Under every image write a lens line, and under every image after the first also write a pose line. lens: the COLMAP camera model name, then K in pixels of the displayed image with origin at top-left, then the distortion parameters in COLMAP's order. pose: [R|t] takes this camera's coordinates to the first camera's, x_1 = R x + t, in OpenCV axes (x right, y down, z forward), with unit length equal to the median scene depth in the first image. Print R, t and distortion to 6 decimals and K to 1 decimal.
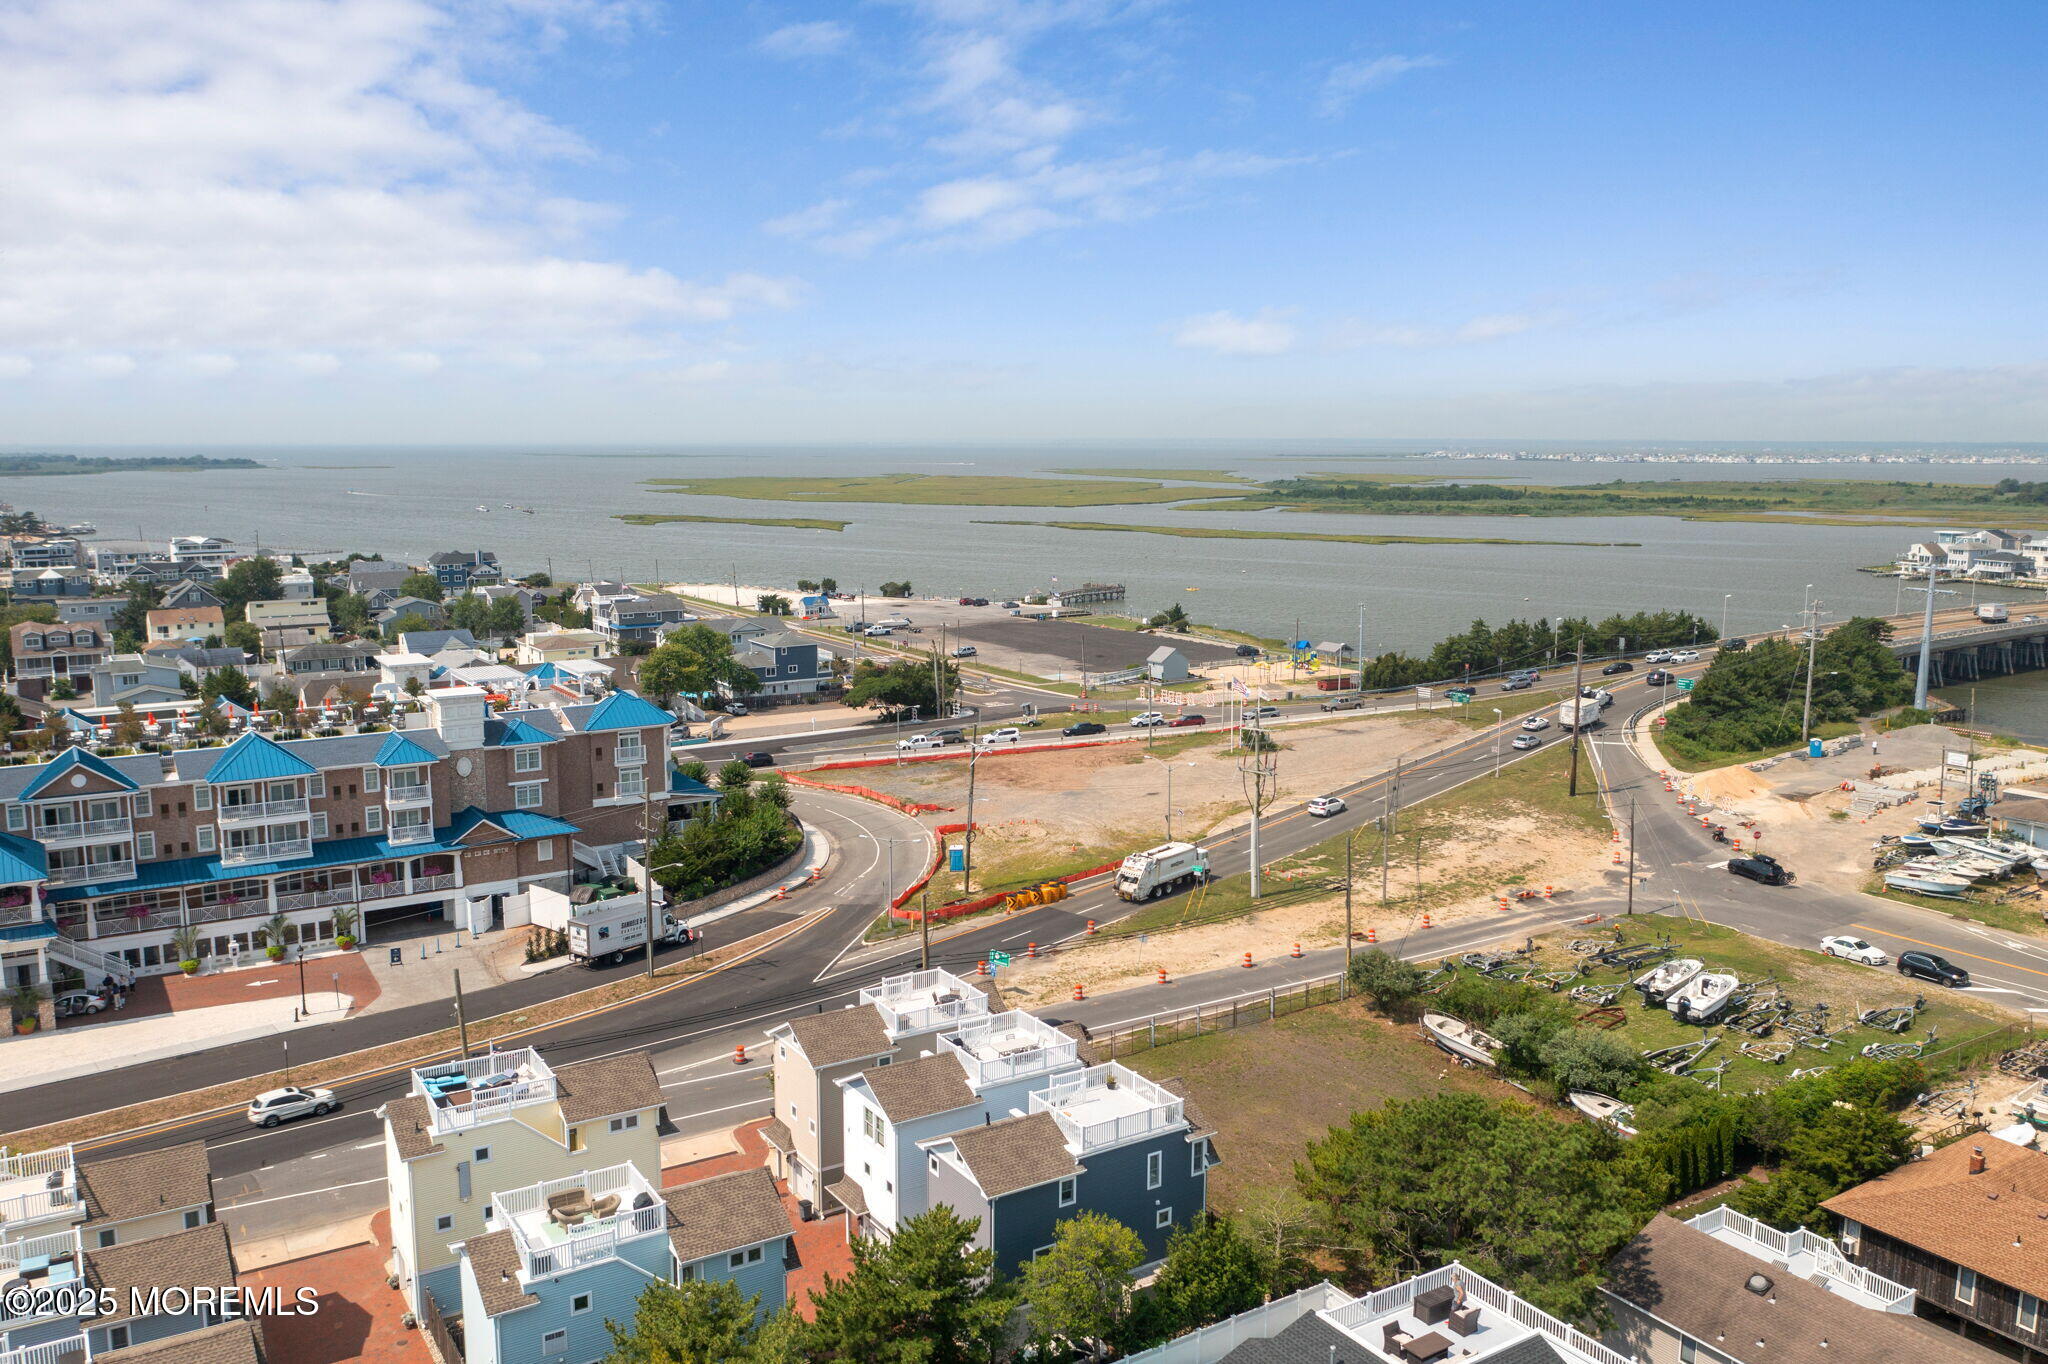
lens RADIAL K [[1556.3, 0, 1024.0], [0, 1556.3, 682.0], [0, 0, 1]] dist [-0.030638, 0.002138]
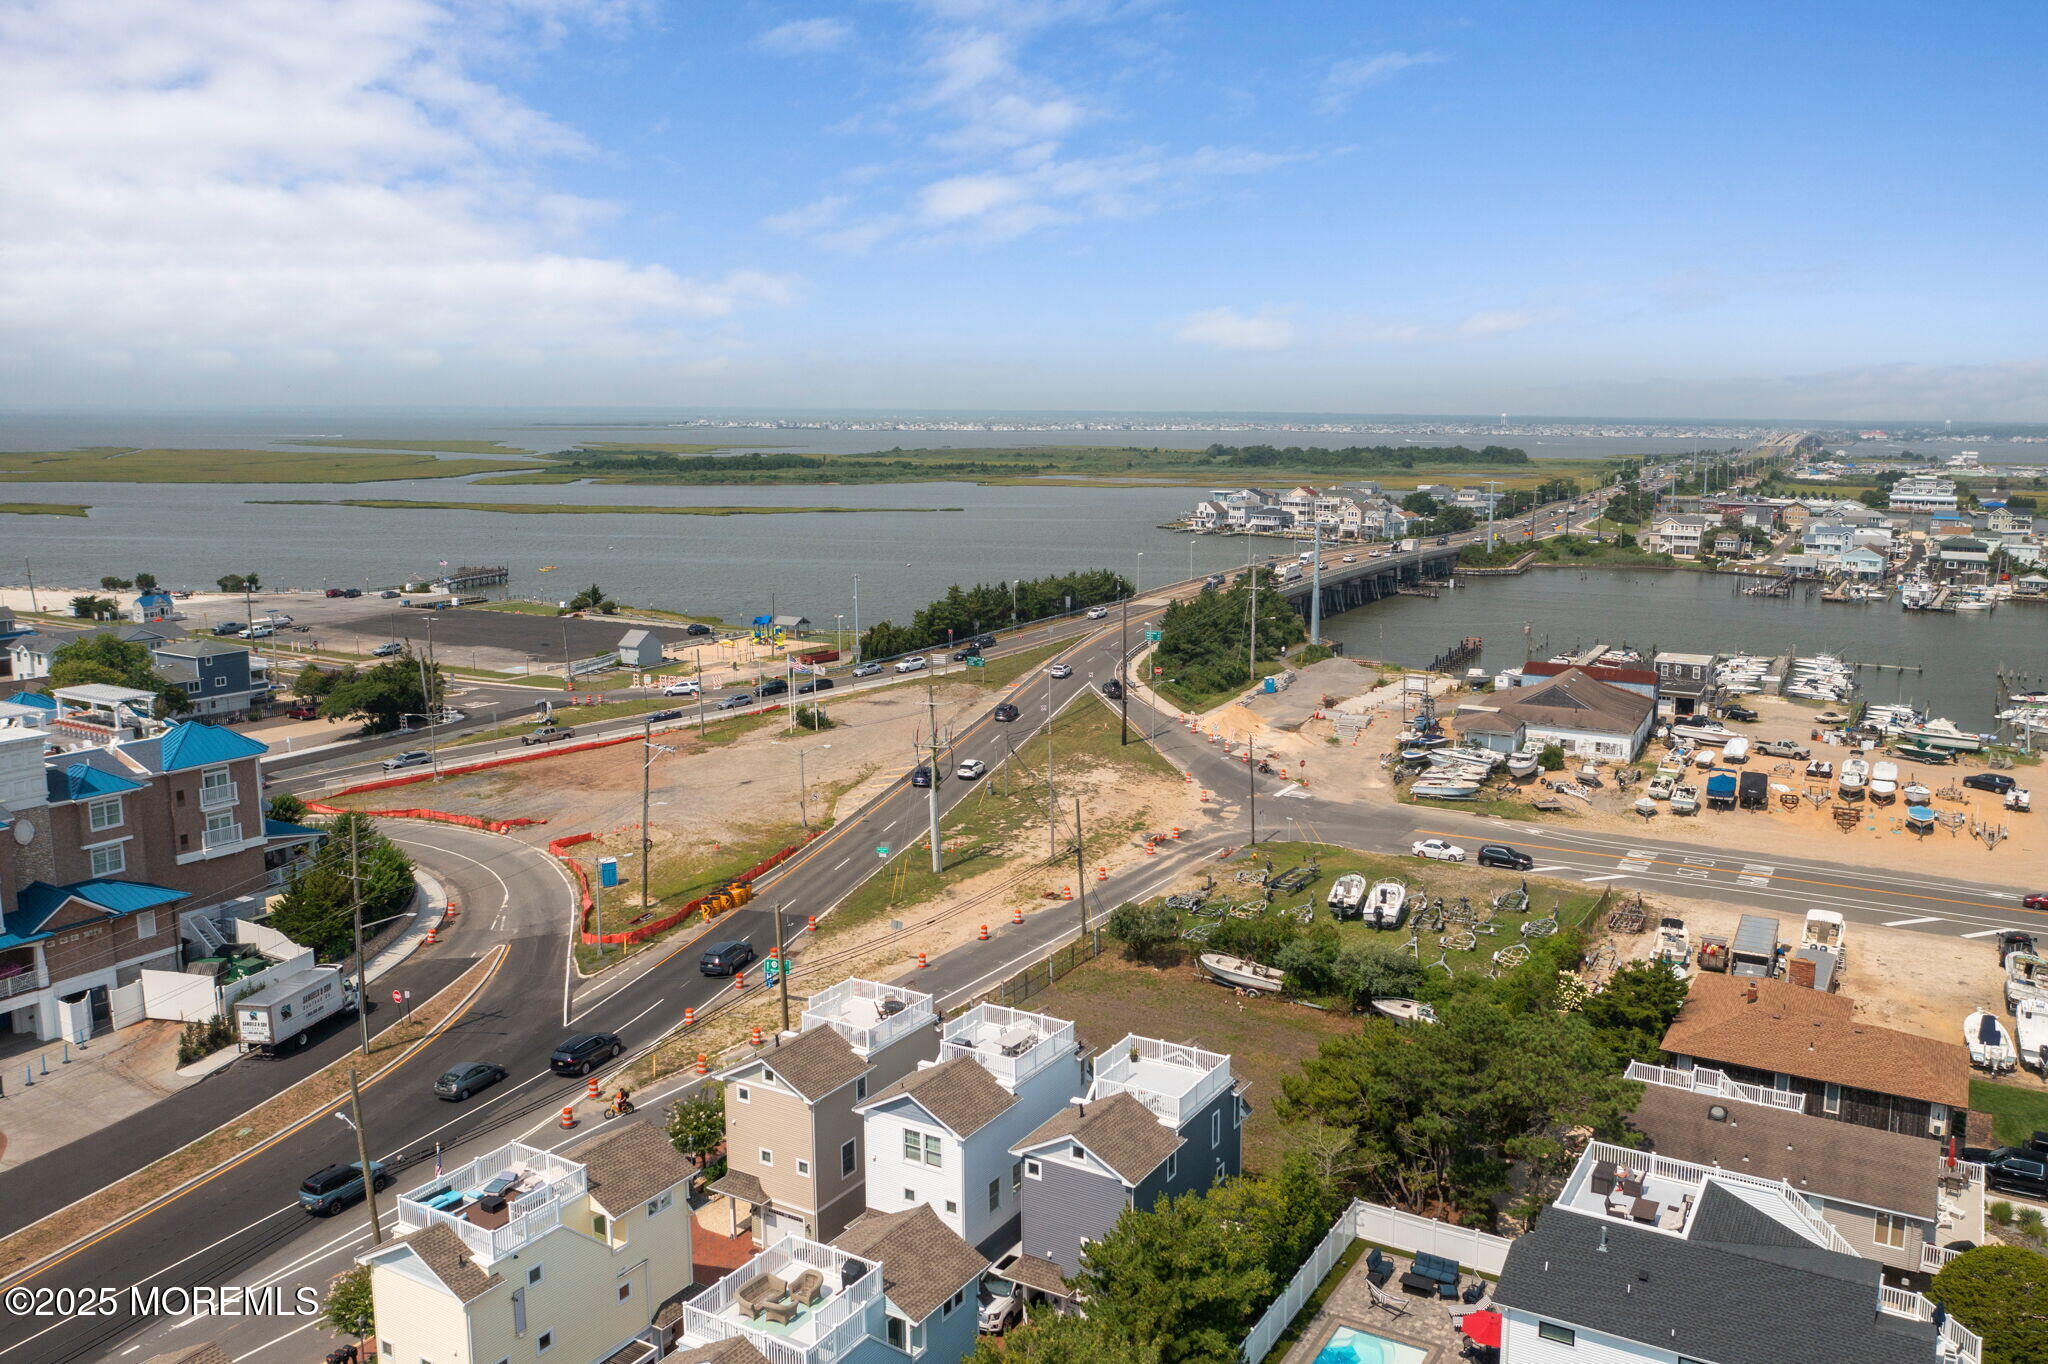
lens RADIAL K [[1599.4, 0, 1024.0], [0, 1599.4, 682.0], [0, 0, 1]] dist [-0.025150, -0.000201]
pose [[0.883262, -0.072508, 0.463240, -0.259729], [0.065336, 0.997365, 0.031533, -0.011113], [-0.464306, 0.002414, 0.885672, 0.065588]]
